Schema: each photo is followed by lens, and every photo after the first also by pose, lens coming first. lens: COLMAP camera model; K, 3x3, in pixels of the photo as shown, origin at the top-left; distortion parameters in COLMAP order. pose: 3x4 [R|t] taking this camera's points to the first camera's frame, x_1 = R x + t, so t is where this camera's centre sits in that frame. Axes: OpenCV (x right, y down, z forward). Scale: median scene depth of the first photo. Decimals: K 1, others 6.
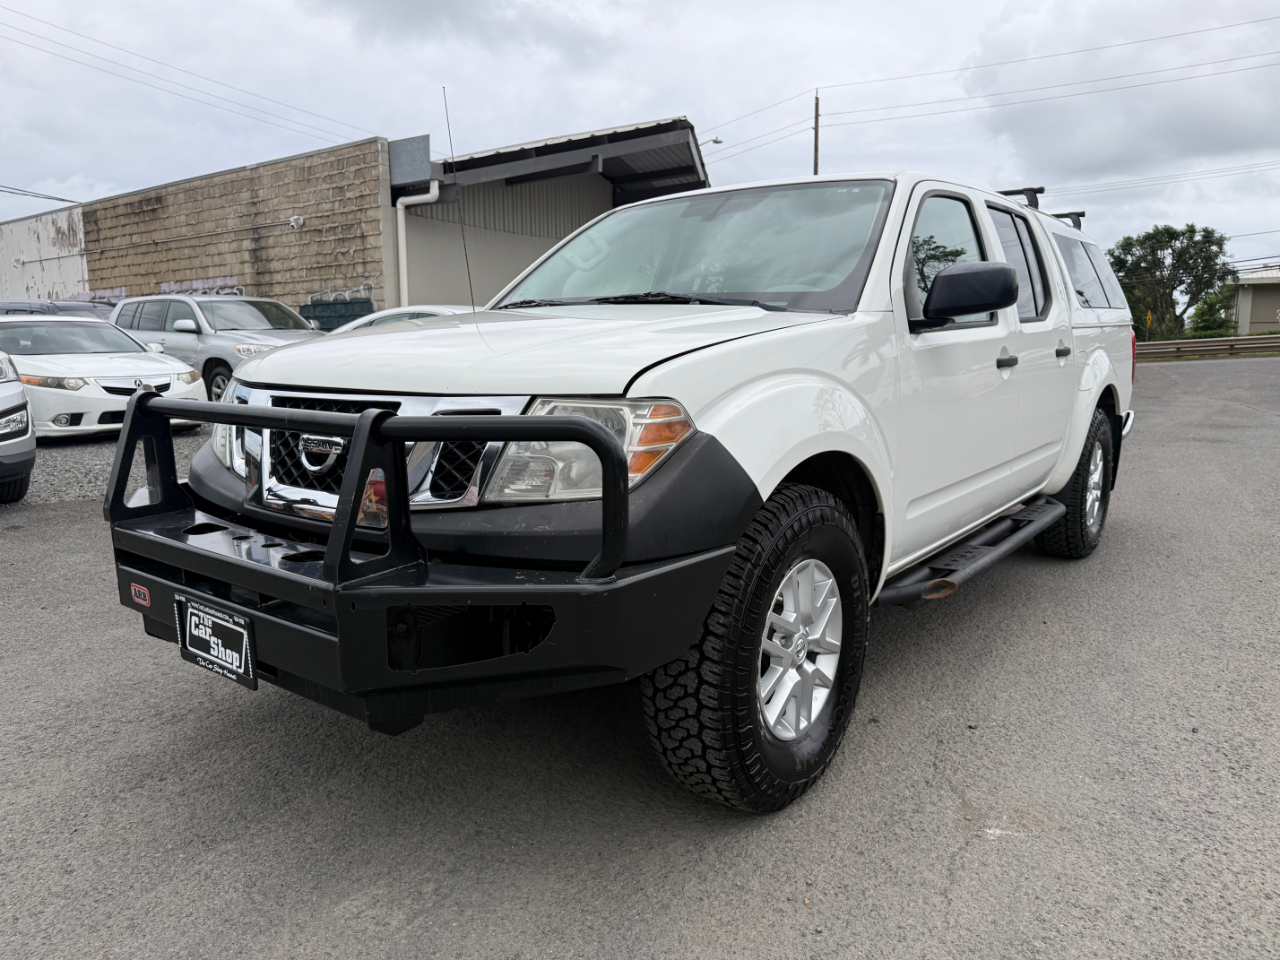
lens RADIAL K [[917.8, 0, 640.5], [0, 917.8, 478.7], [0, 0, 1]] dist [-0.005499, -0.000349]
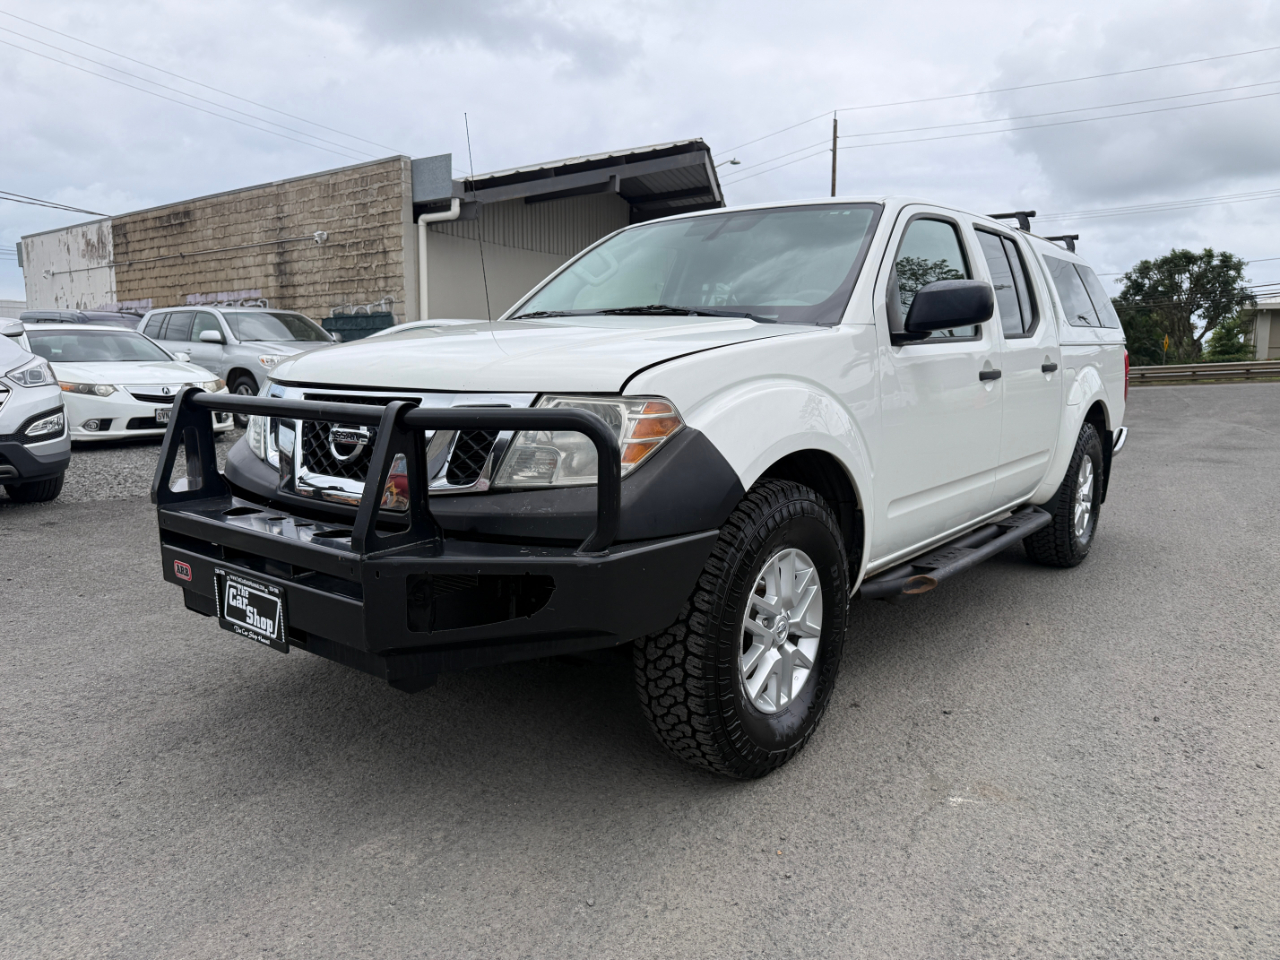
lens RADIAL K [[915.1, 0, 644.6], [0, 915.1, 479.7], [0, 0, 1]] dist [0.001352, -0.007757]
pose [[0.999831, 0.013805, -0.012143, 0.019196], [-0.014018, 0.999747, -0.017584, 0.024286], [0.011897, 0.017751, 0.999772, -0.083191]]
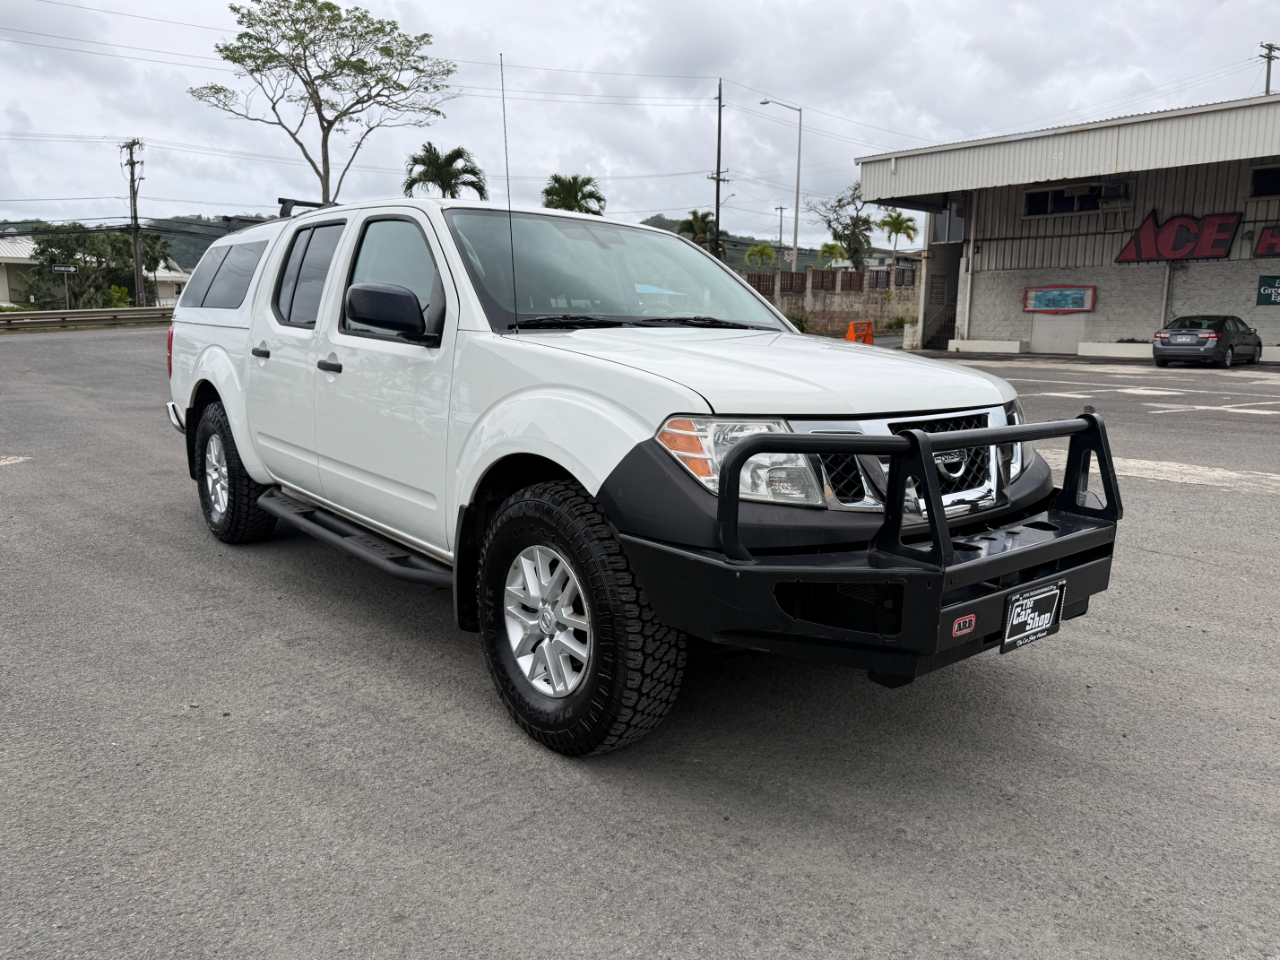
lens RADIAL K [[916.7, 0, 638.8], [0, 916.7, 448.9], [0, 0, 1]] dist [0.034068, -0.070433]
pose [[0.213621, -0.116603, 0.969933, -1.365643], [0.122557, 0.988206, 0.091808, -0.177961], [-0.969199, 0.099260, 0.225392, 0.935049]]
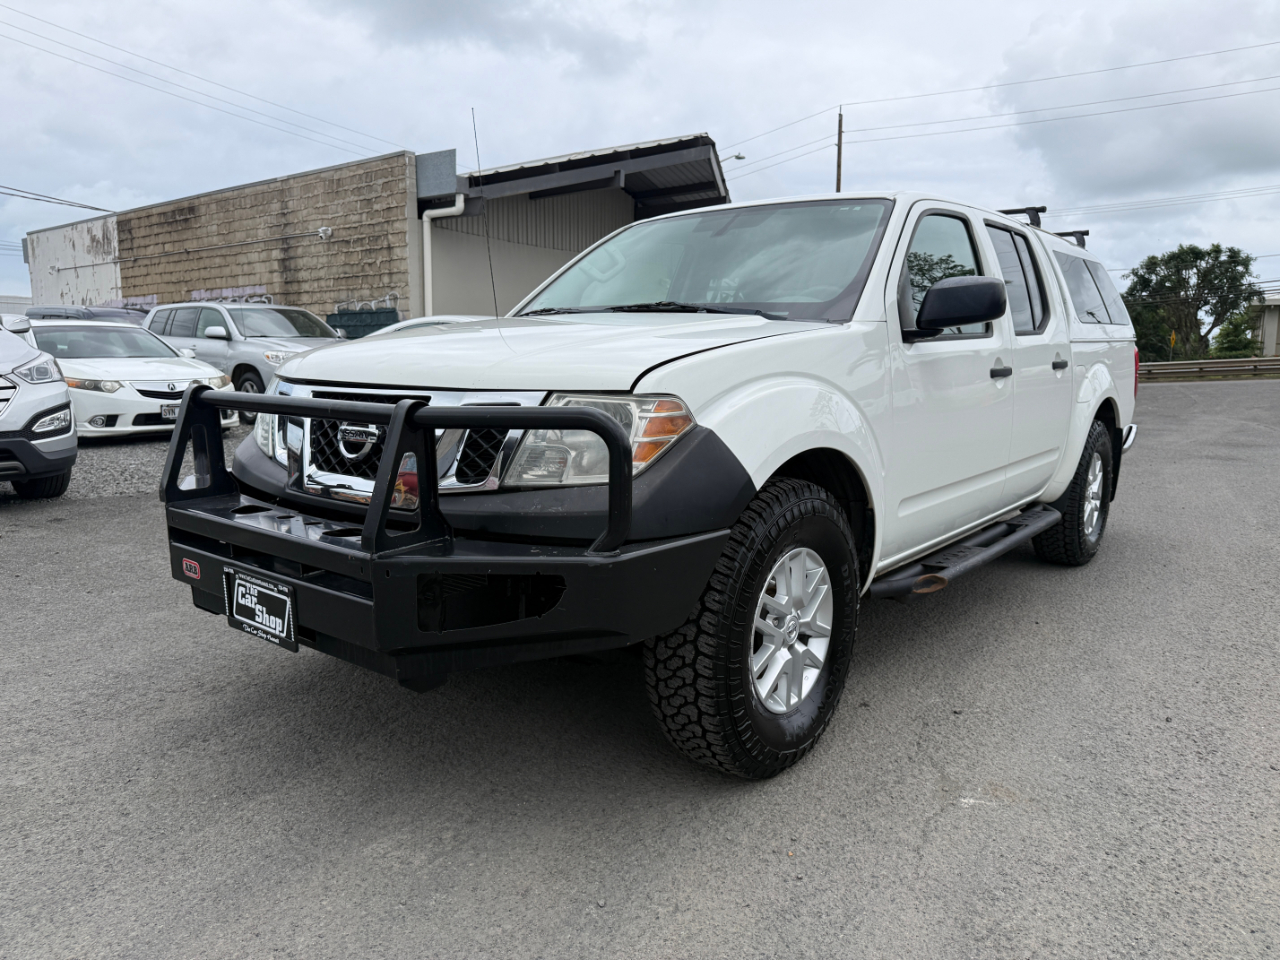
lens RADIAL K [[915.9, 0, 641.8], [0, 915.9, 482.4], [0, 0, 1]] dist [-0.000537, -0.005793]
pose [[0.999703, 0.015245, -0.018987, 0.012680], [-0.015442, 0.999828, -0.010242, 0.021814], [0.018828, 0.010532, 0.999767, -0.077795]]
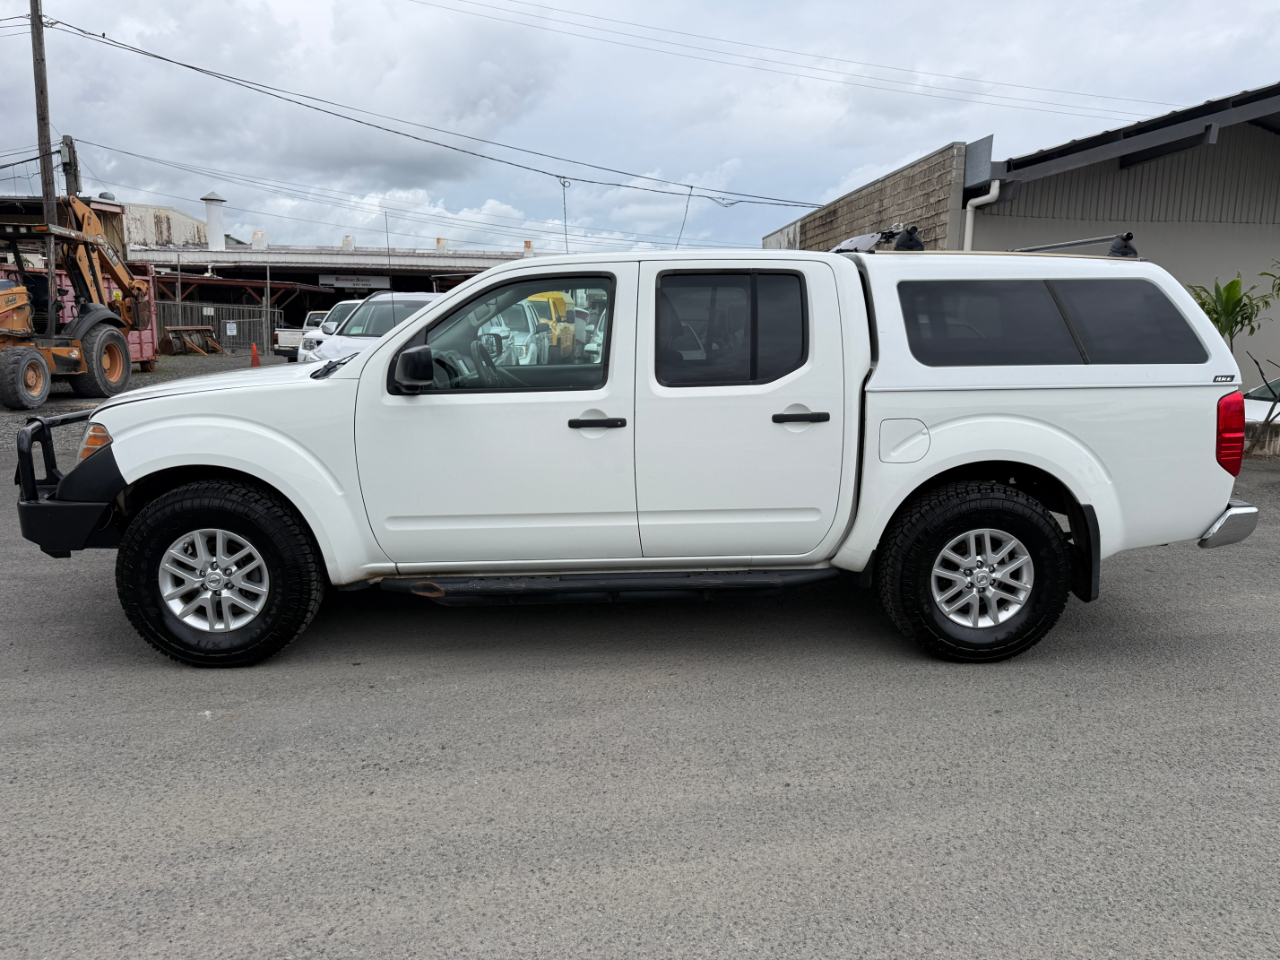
lens RADIAL K [[905.8, 0, 640.8], [0, 905.8, 480.9], [0, 0, 1]] dist [-0.005687, -0.004776]
pose [[0.632775, 0.144926, -0.760652, 1.865169], [-0.123309, 0.988653, 0.085788, -0.228319], [0.764454, 0.039511, 0.643466, 0.513602]]
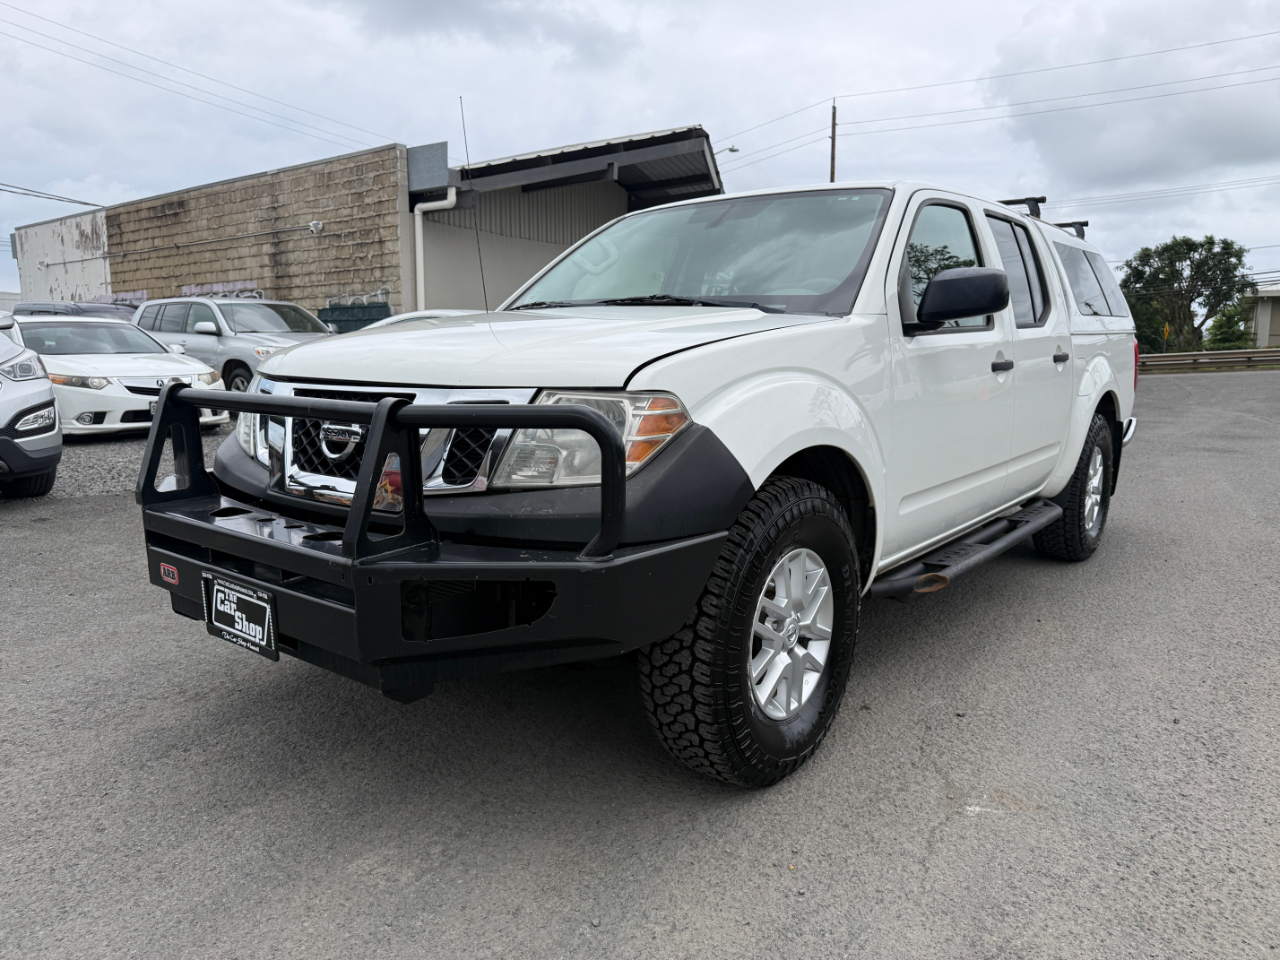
lens RADIAL K [[915.9, 0, 641.8], [0, 915.9, 482.4], [0, 0, 1]] dist [-0.000537, -0.005793]
pose [[0.999853, 0.010715, -0.013393, 0.012872], [-0.010765, 0.999935, -0.003672, 0.015976], [0.013352, 0.003816, 0.999904, -0.046401]]
